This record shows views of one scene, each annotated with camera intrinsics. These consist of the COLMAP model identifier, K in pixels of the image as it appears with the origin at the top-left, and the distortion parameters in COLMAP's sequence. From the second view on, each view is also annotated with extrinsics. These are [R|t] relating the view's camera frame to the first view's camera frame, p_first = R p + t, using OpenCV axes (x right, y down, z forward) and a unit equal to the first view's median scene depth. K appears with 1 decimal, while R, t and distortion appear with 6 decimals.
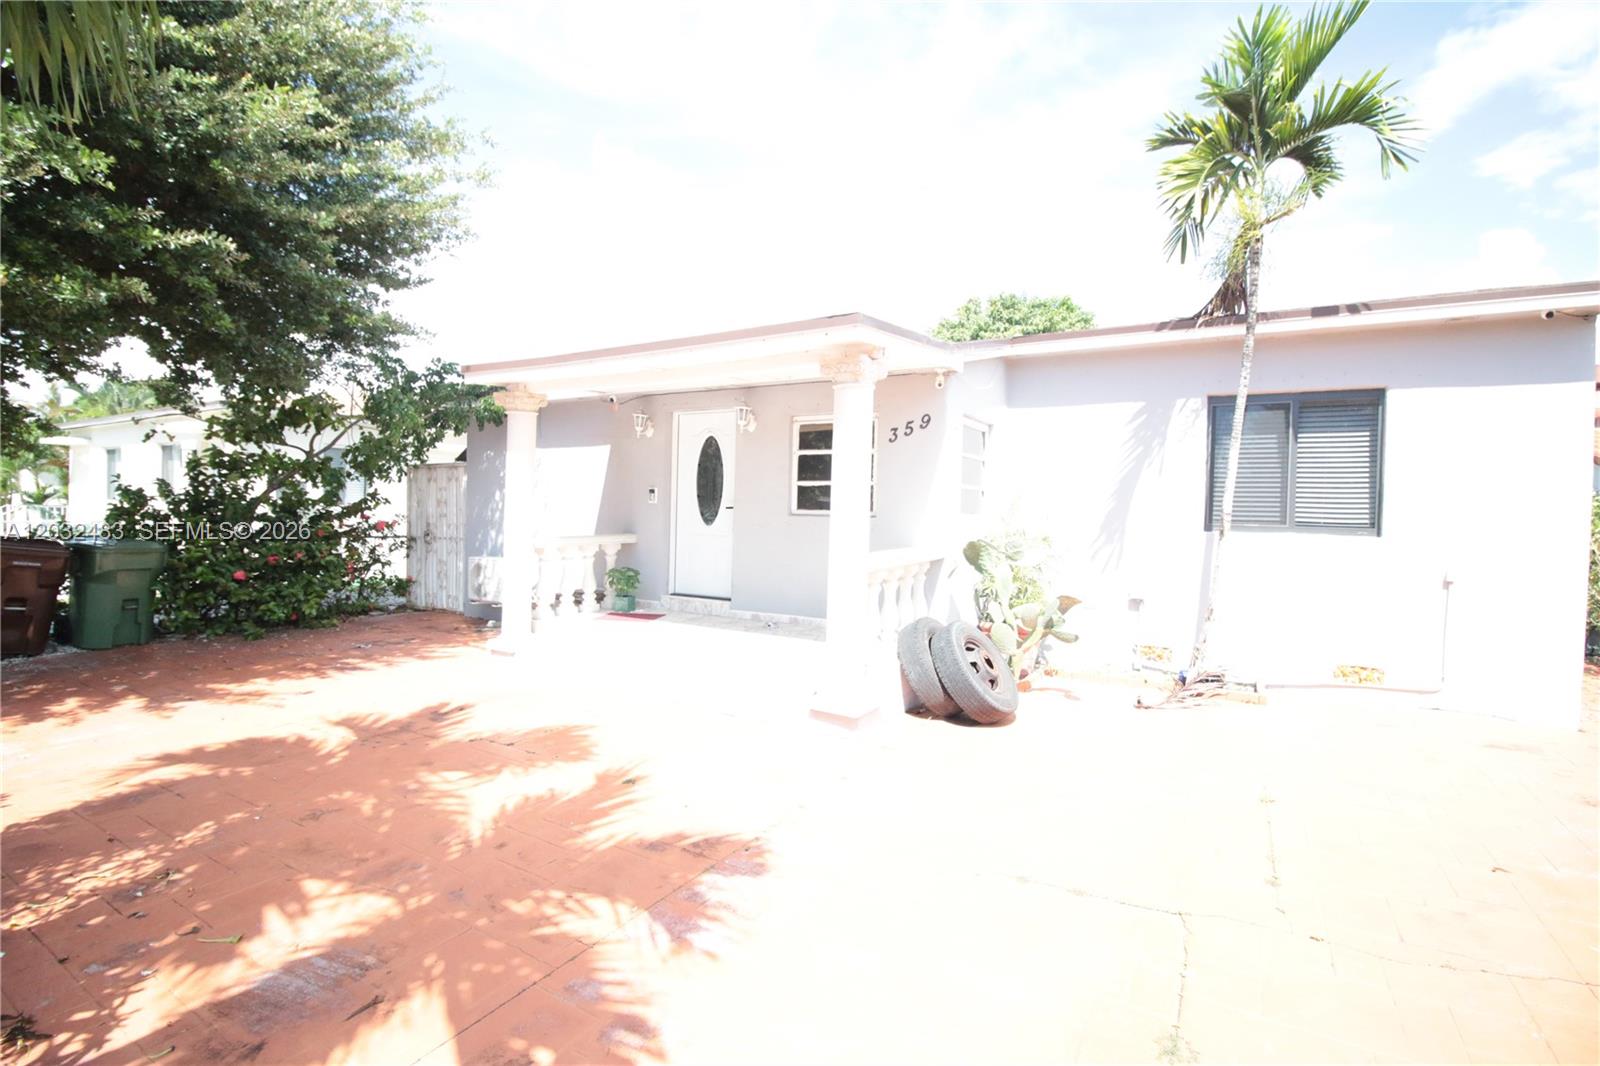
lens RADIAL K [[737.7, 0, 799.6], [0, 737.7, 523.0], [0, 0, 1]] dist [-0.016099, -0.000677]
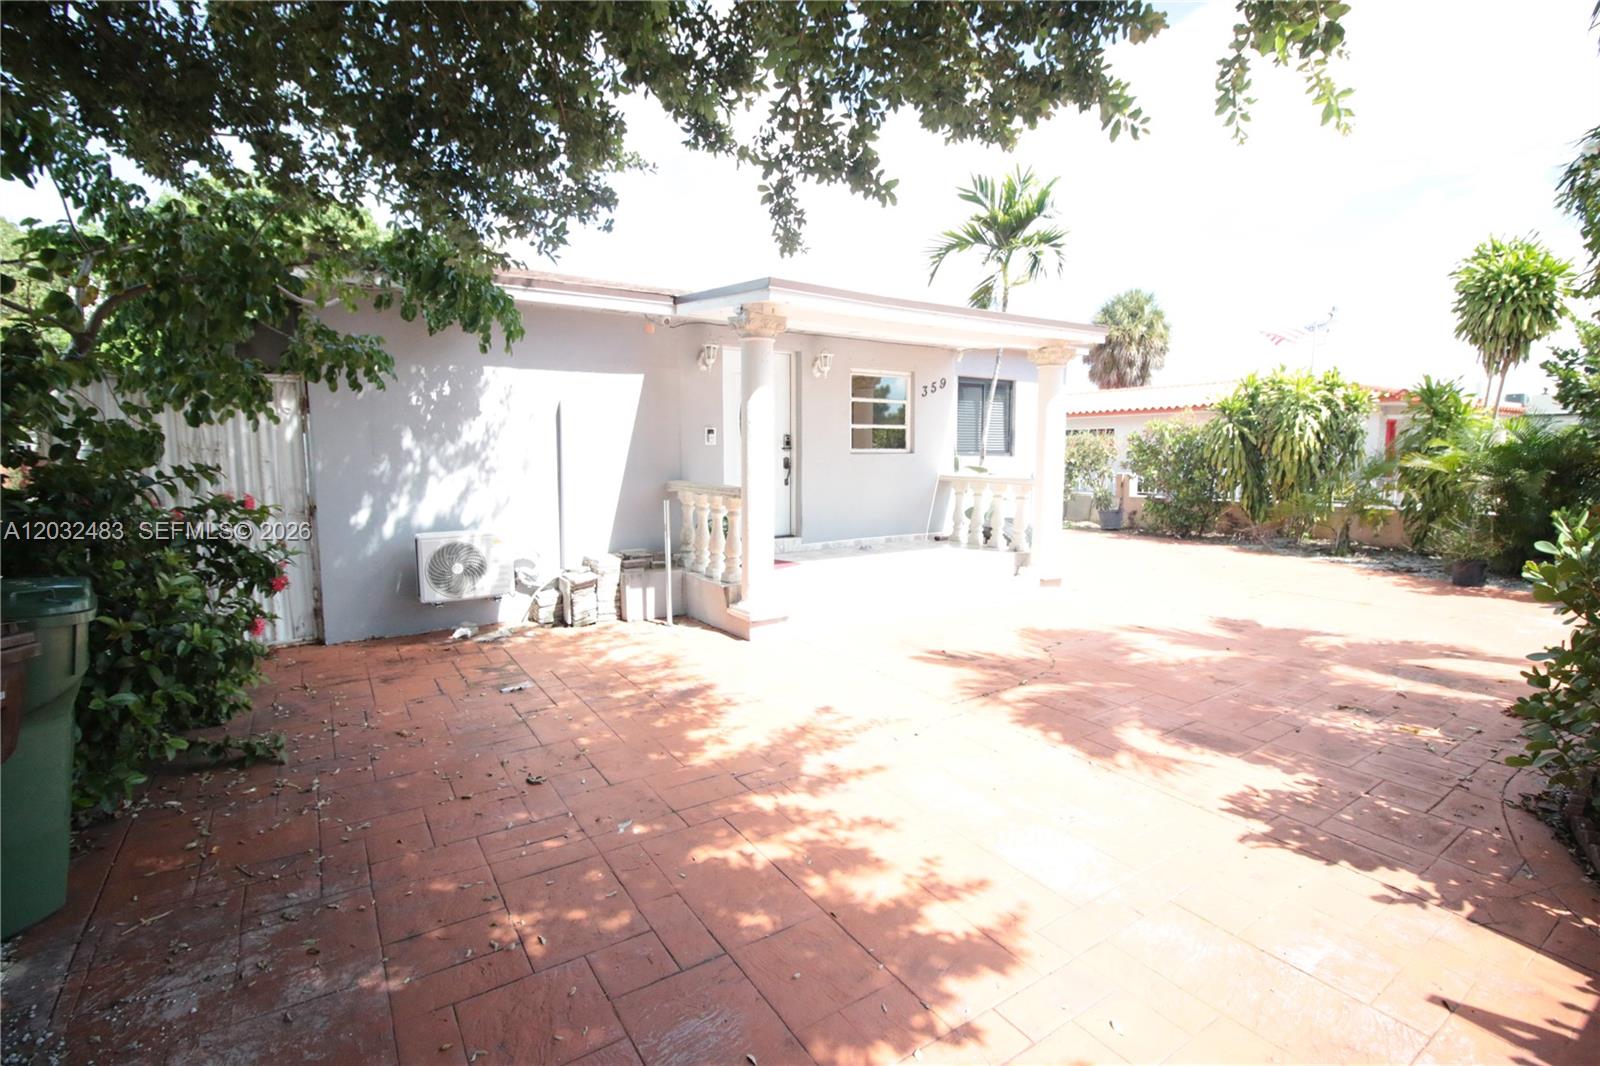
lens RADIAL K [[737.7, 0, 799.6], [0, 737.7, 523.0], [0, 0, 1]] dist [-0.016099, -0.000677]
pose [[0.423281, -0.111301, 0.899136, -1.237450], [0.026716, 0.993527, 0.110409, -0.036335], [-0.905605, -0.022712, 0.423514, 0.650063]]
